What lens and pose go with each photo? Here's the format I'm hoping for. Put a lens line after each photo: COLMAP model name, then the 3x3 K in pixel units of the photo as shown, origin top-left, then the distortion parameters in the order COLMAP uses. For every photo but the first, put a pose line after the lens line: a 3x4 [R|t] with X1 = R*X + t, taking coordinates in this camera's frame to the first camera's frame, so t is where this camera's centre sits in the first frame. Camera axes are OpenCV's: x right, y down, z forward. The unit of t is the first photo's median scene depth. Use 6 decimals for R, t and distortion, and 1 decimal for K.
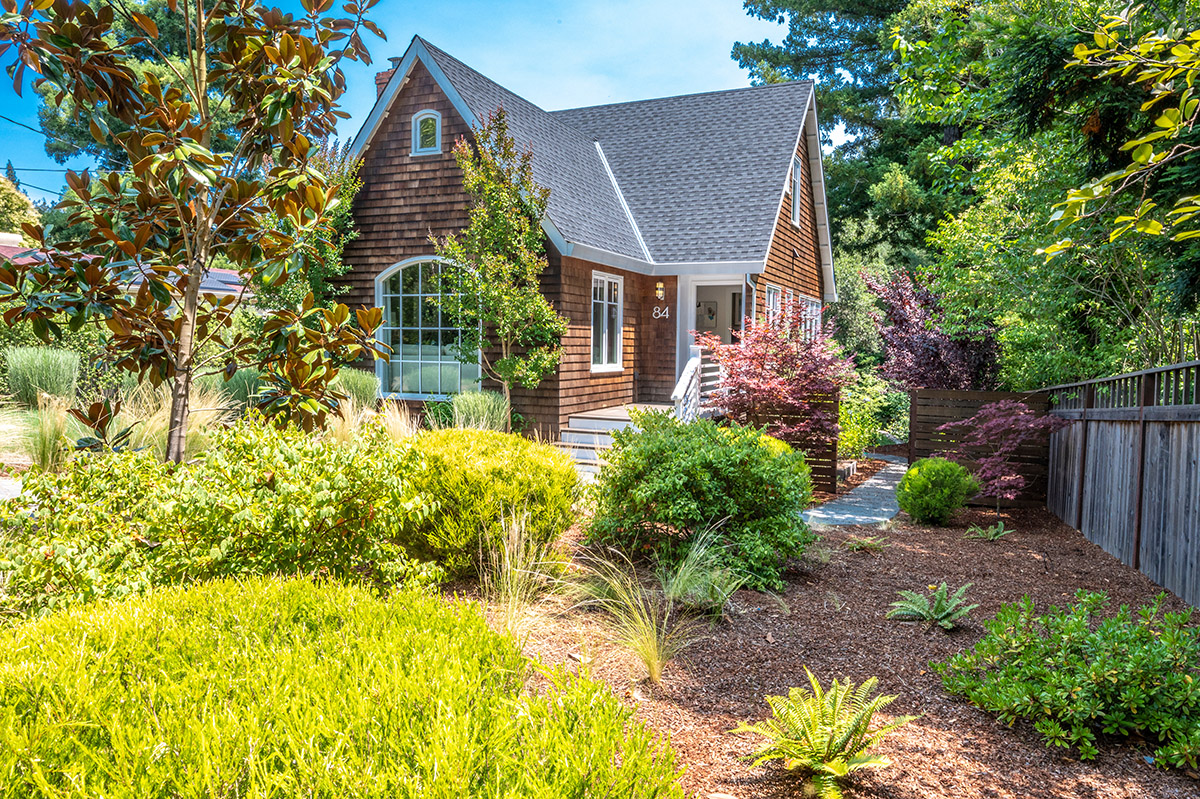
lens RADIAL K [[803.3, 0, 600.0], [0, 803.3, 399.5], [0, 0, 1]] dist [0.002150, 0.000047]
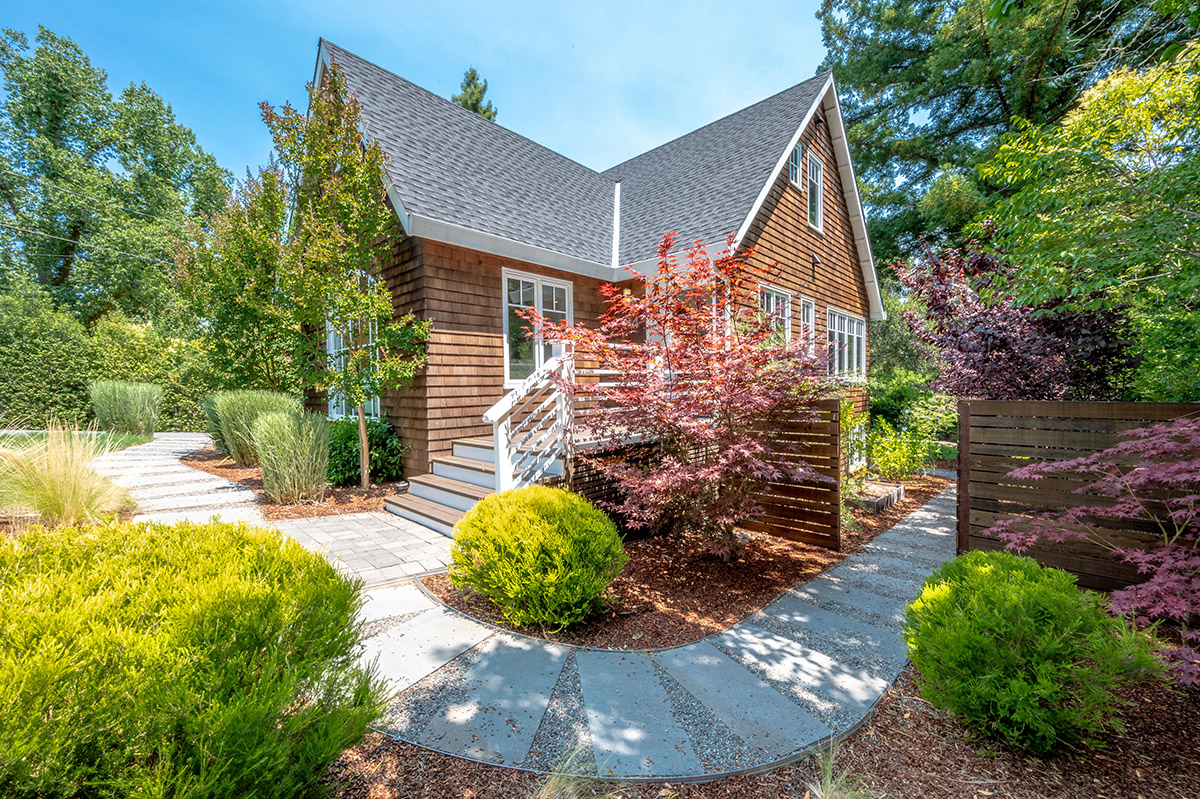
lens RADIAL K [[468.2, 0, 600.0], [0, 468.2, 399.5], [0, 0, 1]] dist [0.000176, 0.000018]
pose [[0.947196, -0.019389, -0.320069, 0.230172], [0.007011, 0.999184, -0.039778, -0.001795], [0.320579, 0.035434, 0.946559, 0.541986]]
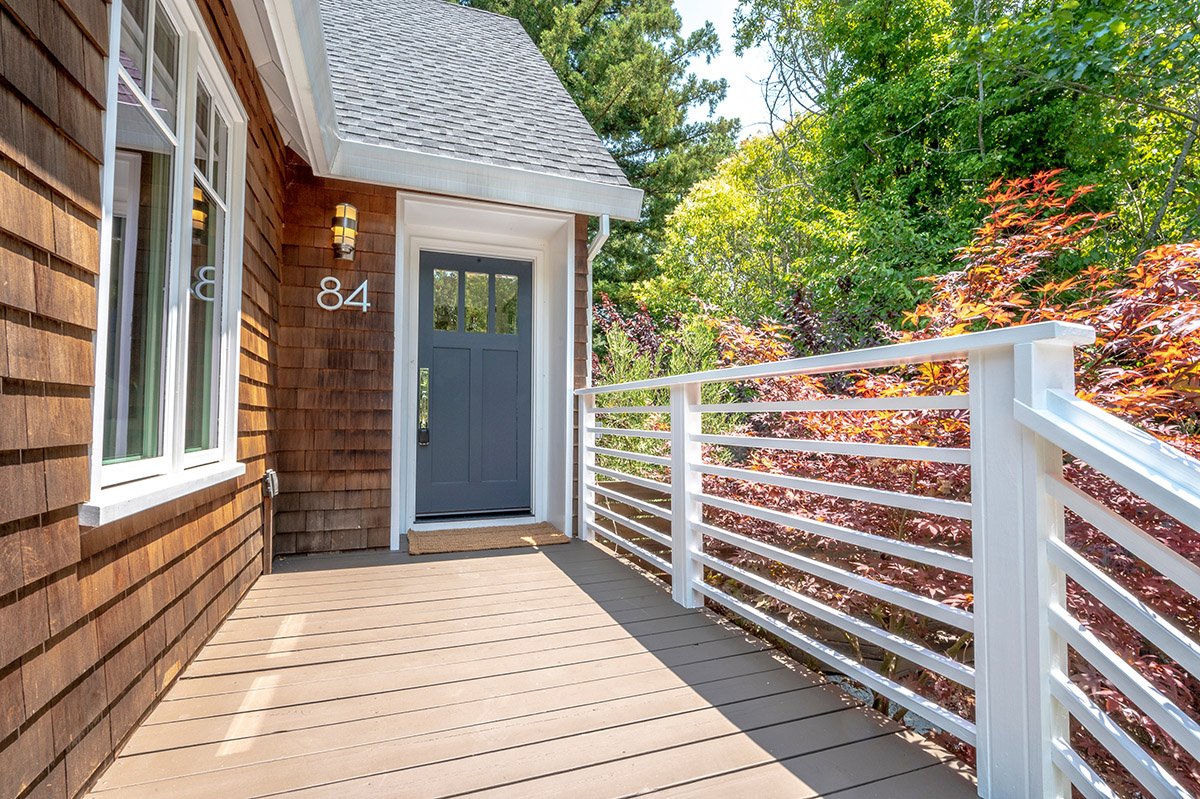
lens RADIAL K [[554.6, 0, 600.0], [0, 554.6, 399.5], [0, 0, 1]] dist [-0.000350, -0.000432]
pose [[0.711152, 0.019386, 0.702771, -0.015395], [0.052373, 0.995381, -0.080455, -0.041025], [-0.701085, 0.094022, 0.706852, 0.829516]]
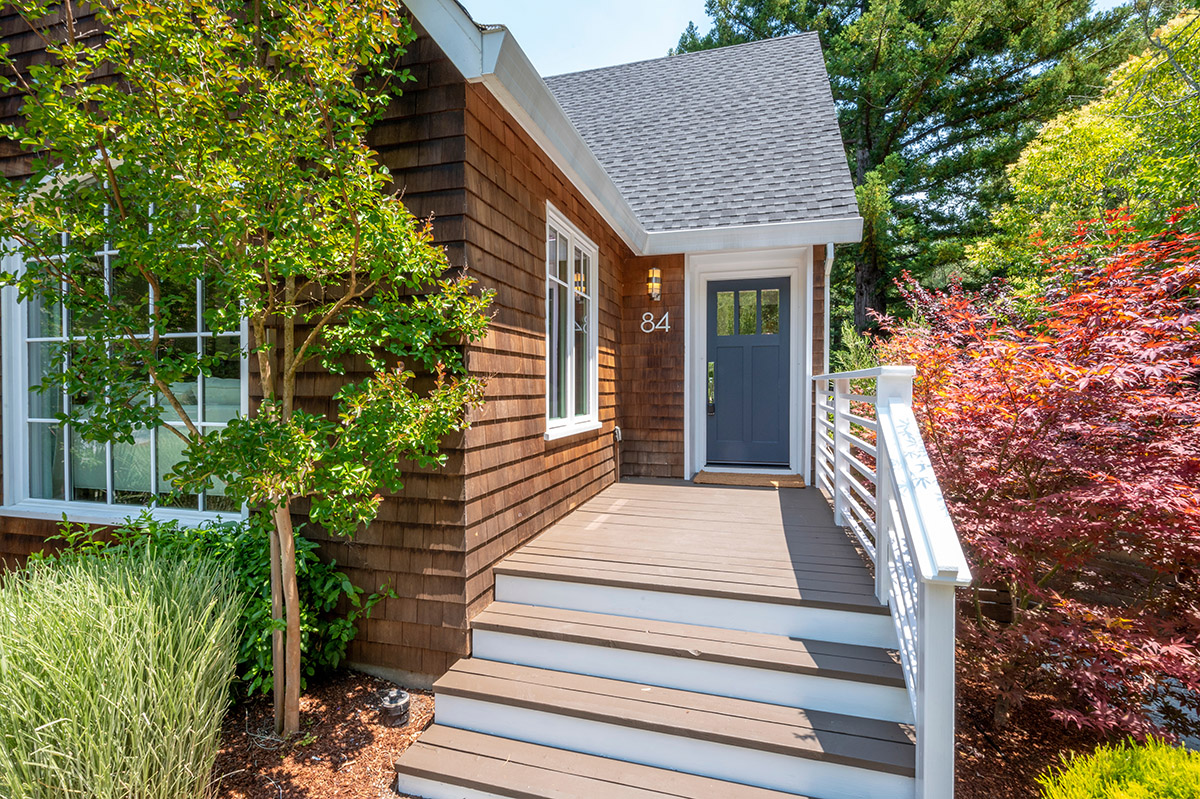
lens RADIAL K [[564.8, 0, 600.0], [0, 564.8, 399.5], [0, 0, 1]] dist [-0.001072, -0.000074]
pose [[0.989709, -0.014773, 0.142330, -0.024272], [0.021450, 0.998734, -0.045493, -0.038950], [-0.141478, 0.048078, 0.988773, 0.667854]]
